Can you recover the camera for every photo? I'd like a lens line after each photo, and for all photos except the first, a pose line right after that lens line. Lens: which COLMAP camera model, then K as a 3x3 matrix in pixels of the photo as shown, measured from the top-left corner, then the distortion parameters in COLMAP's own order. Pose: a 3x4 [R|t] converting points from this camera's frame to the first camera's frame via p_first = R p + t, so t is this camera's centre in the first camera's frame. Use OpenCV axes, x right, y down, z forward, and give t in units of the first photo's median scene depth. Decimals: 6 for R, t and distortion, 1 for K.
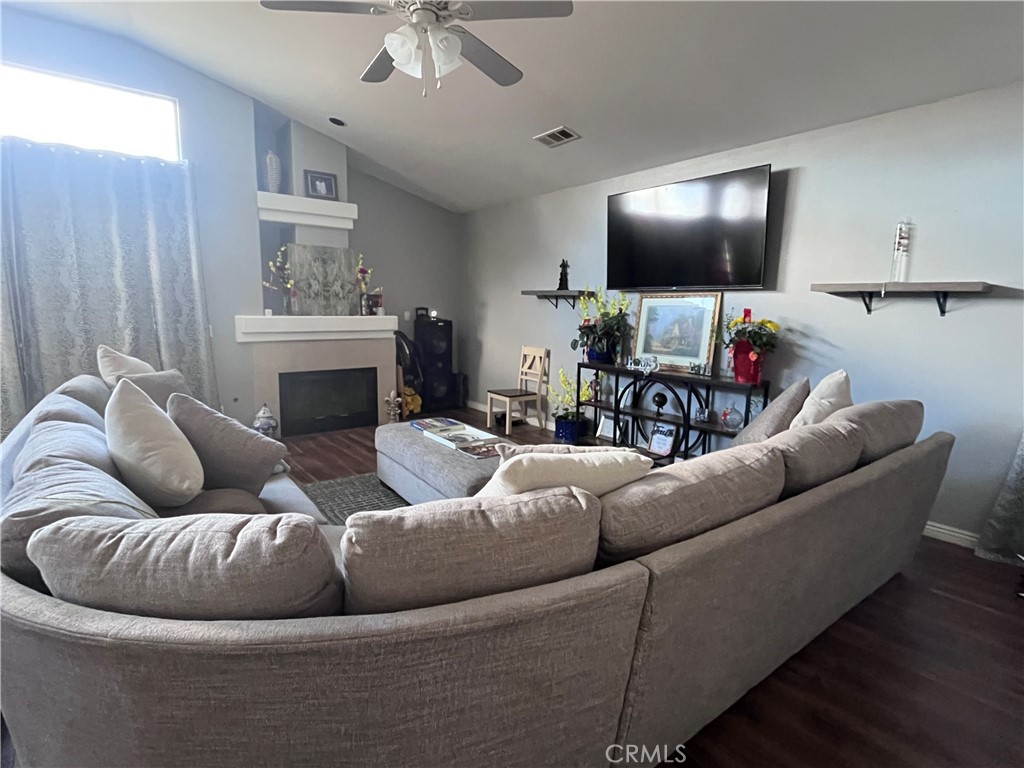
lens RADIAL K [[516.9, 0, 513.1], [0, 516.9, 382.4], [0, 0, 1]] dist [-0.000556, -0.000070]
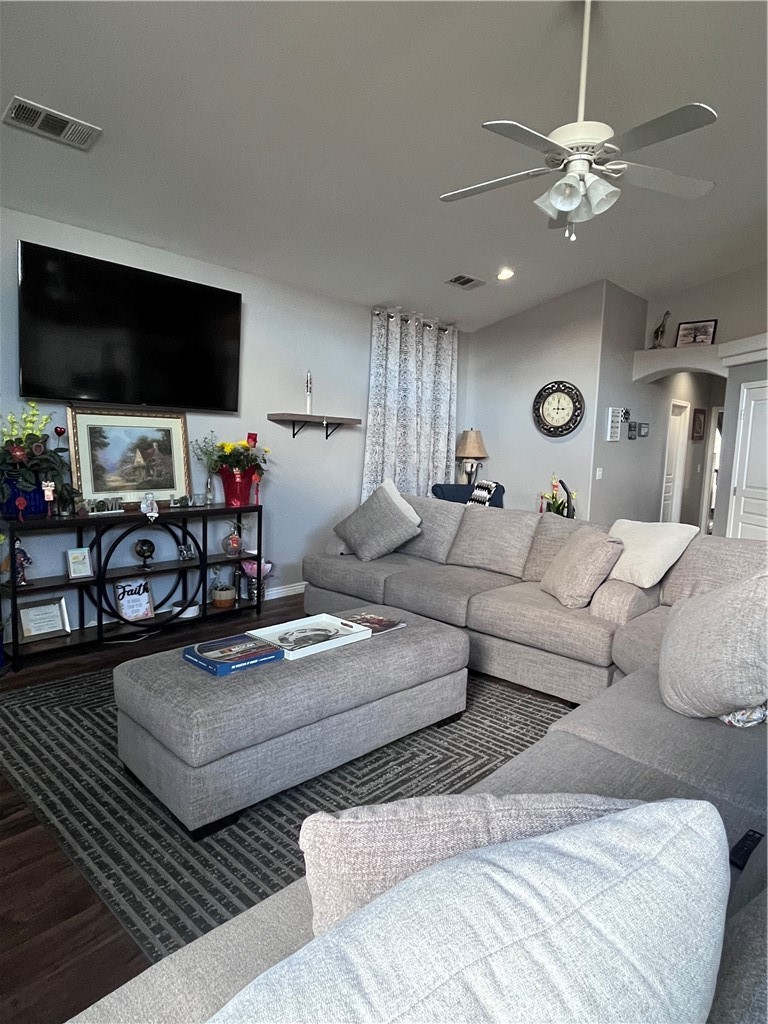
lens RADIAL K [[612.5, 0, 384.5], [0, 612.5, 513.2], [0, 0, 1]] dist [0.000992, 0.000023]
pose [[-0.187387, -0.141912, 0.971981, -0.681644], [0.105834, 0.980832, 0.163608, -0.133268], [-0.976568, 0.133527, -0.168776, 0.814749]]
